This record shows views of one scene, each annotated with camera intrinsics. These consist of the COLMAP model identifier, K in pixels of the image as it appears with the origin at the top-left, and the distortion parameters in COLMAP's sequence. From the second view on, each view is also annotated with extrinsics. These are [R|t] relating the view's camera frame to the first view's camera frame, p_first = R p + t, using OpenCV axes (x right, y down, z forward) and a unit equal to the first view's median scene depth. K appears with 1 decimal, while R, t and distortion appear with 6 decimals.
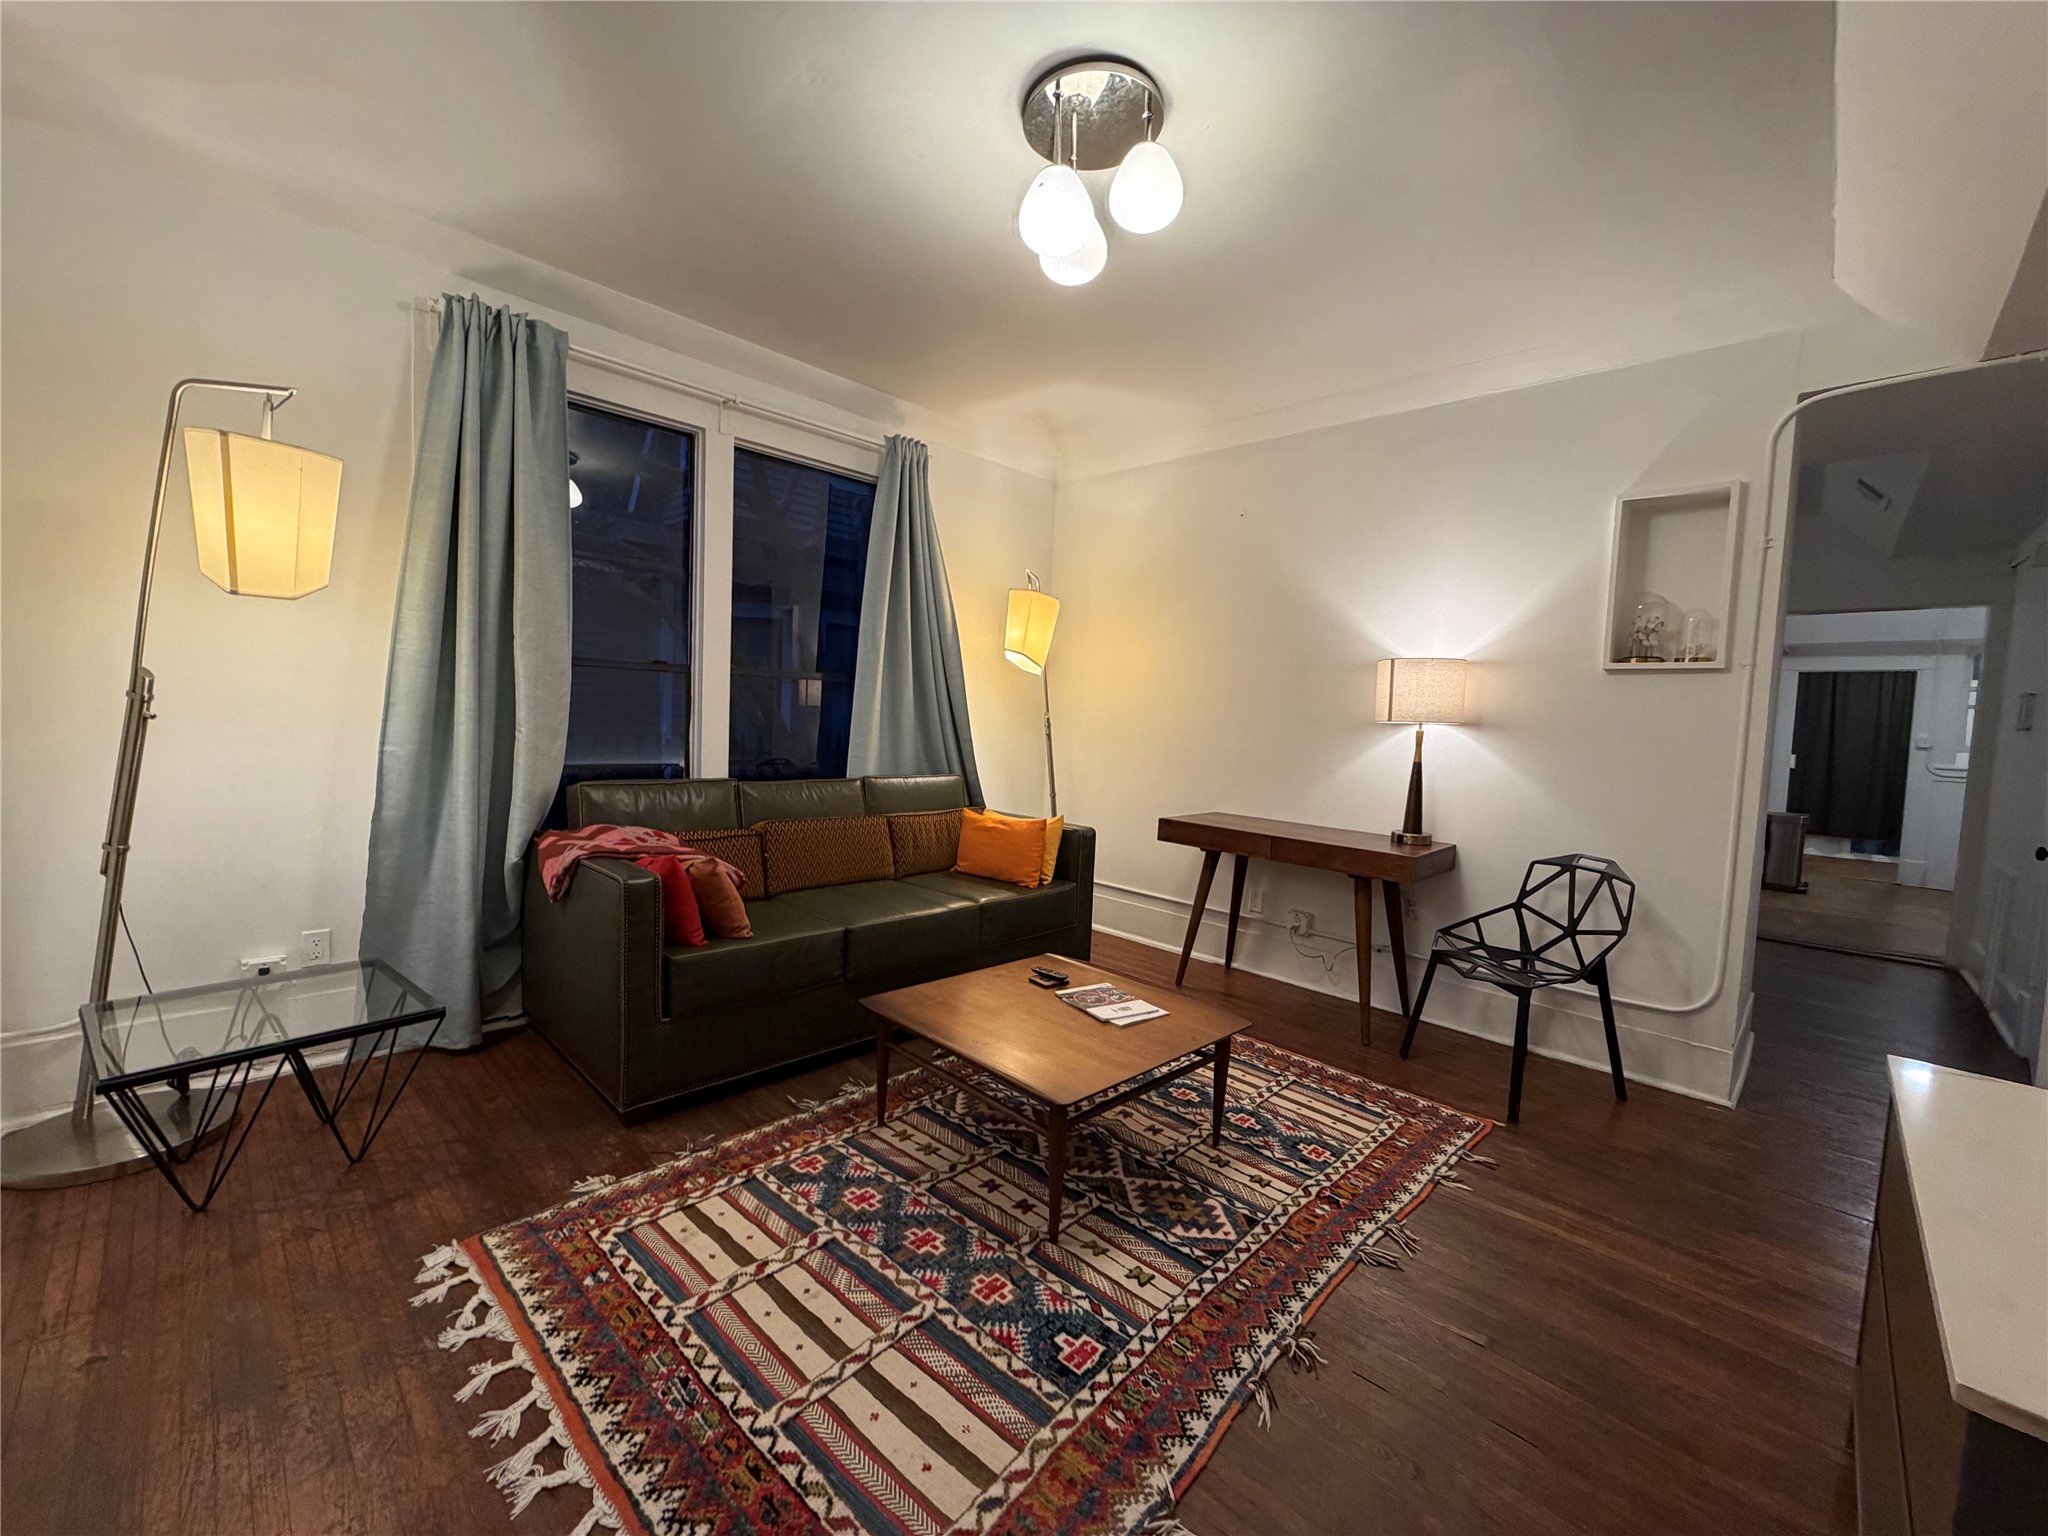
lens RADIAL K [[816.3, 0, 1026.2], [0, 816.3, 770.1], [0, 0, 1]] dist [-0.000903, 0.000204]
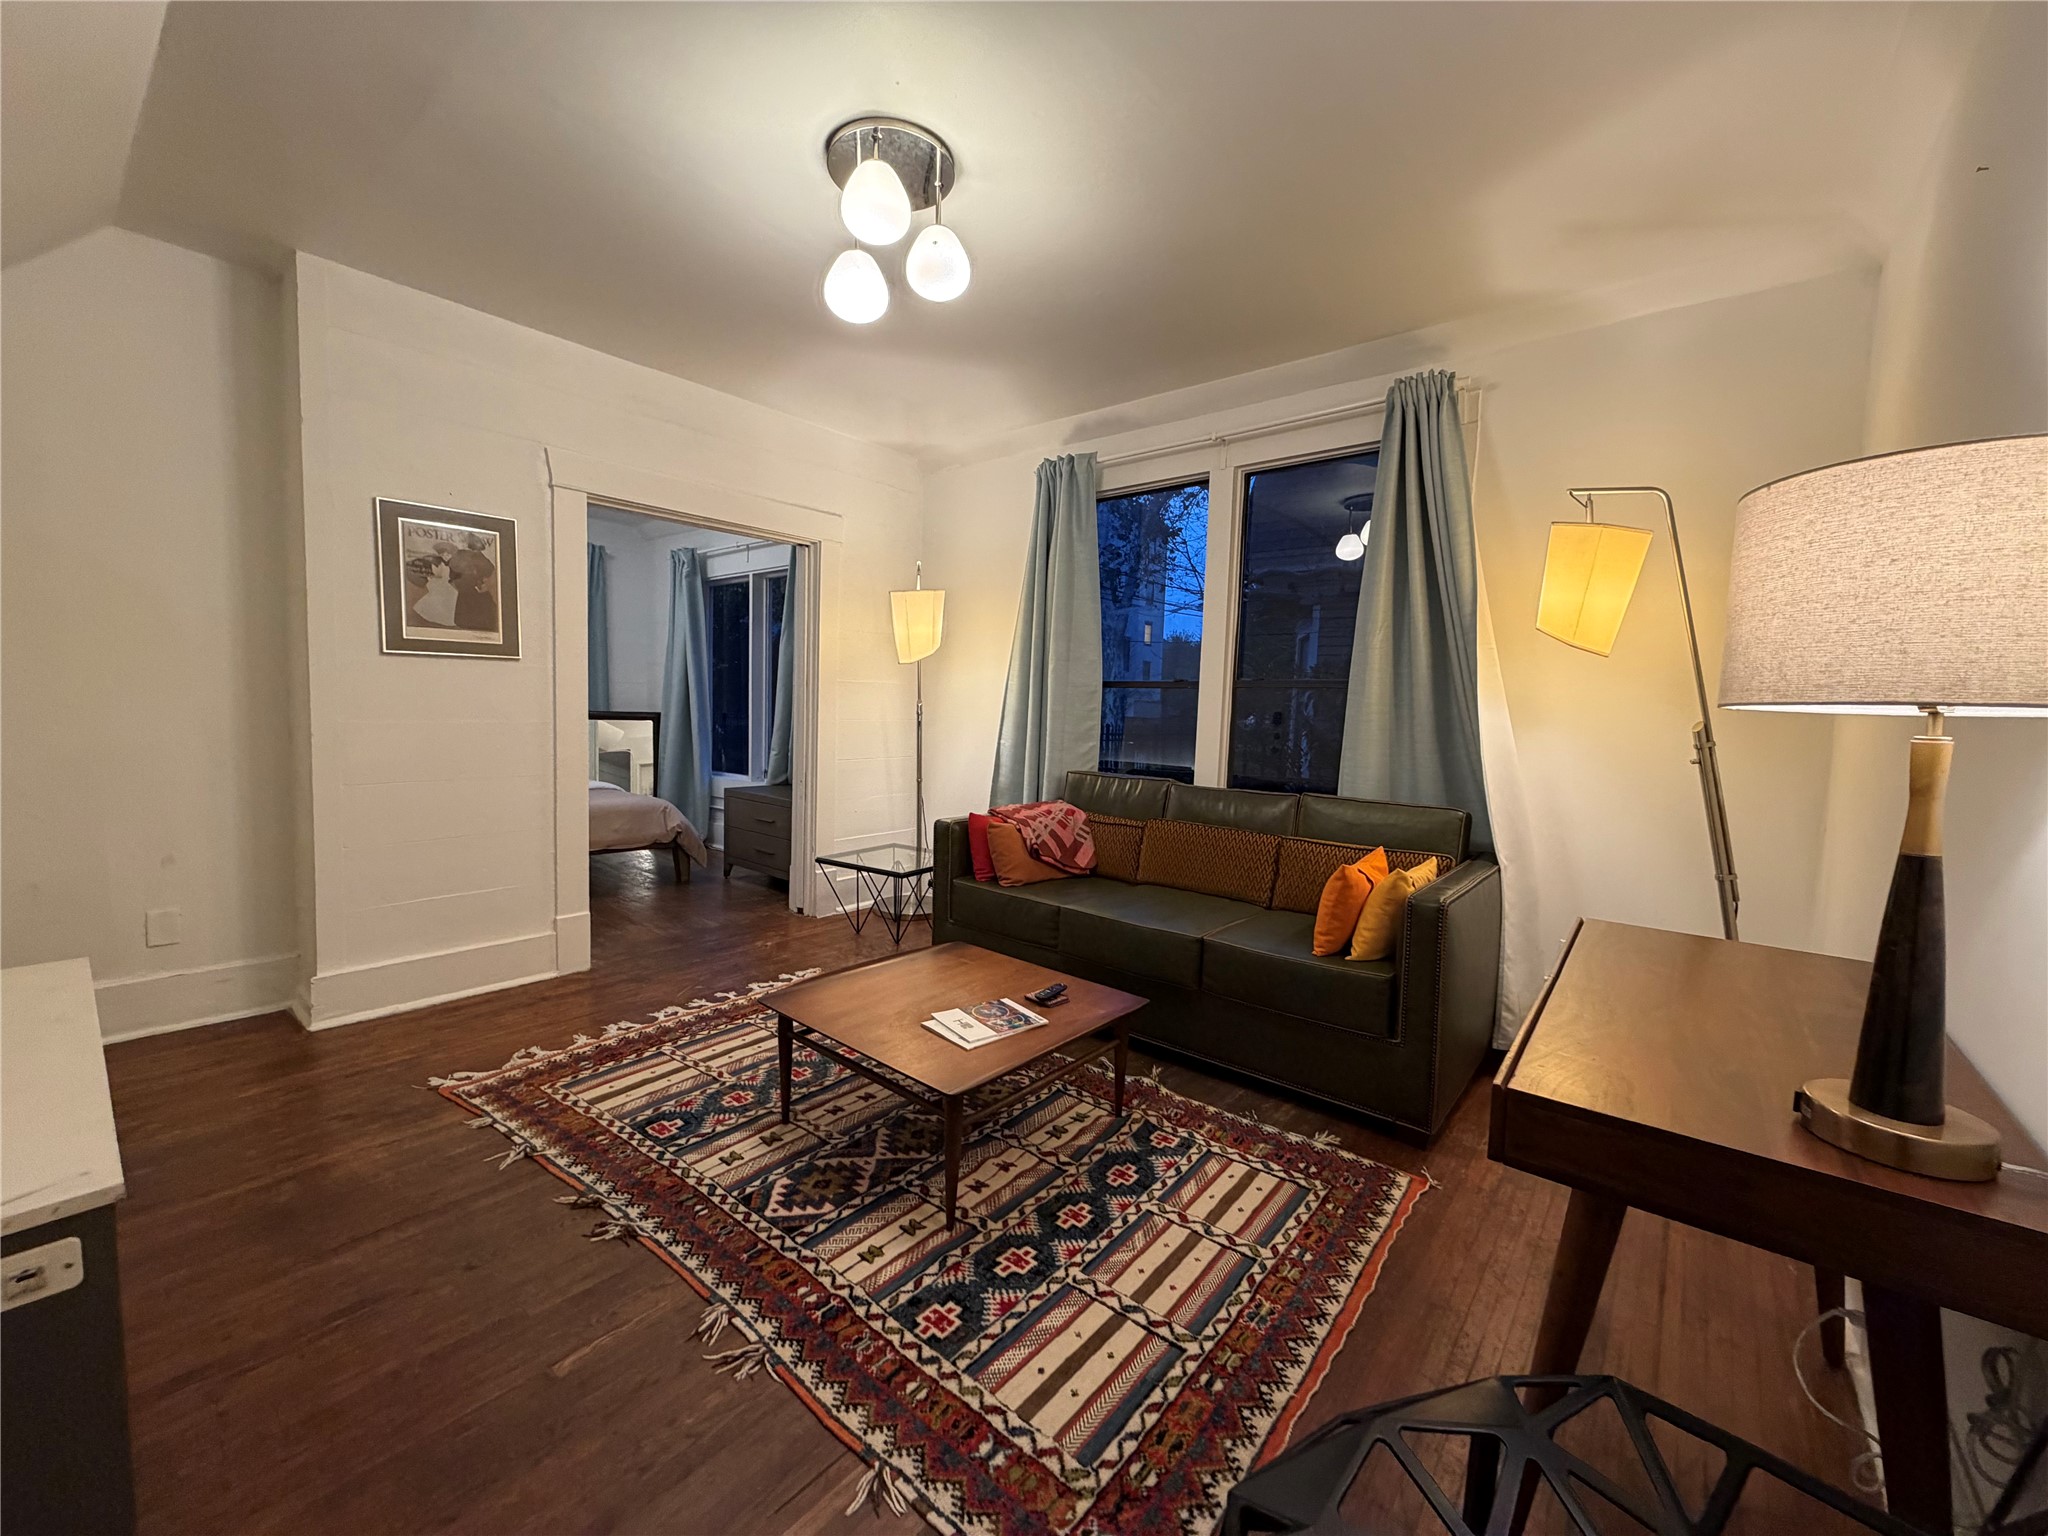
lens RADIAL K [[816.3, 0, 1011.3], [0, 816.3, 776.0], [0, 0, 1]] dist [-0.000903, 0.000204]
pose [[0.074817, 0.046235, -0.996125, 1.126225], [-0.096321, 0.994589, 0.038929, -0.027866], [0.992534, 0.093035, 0.078866, 1.051375]]
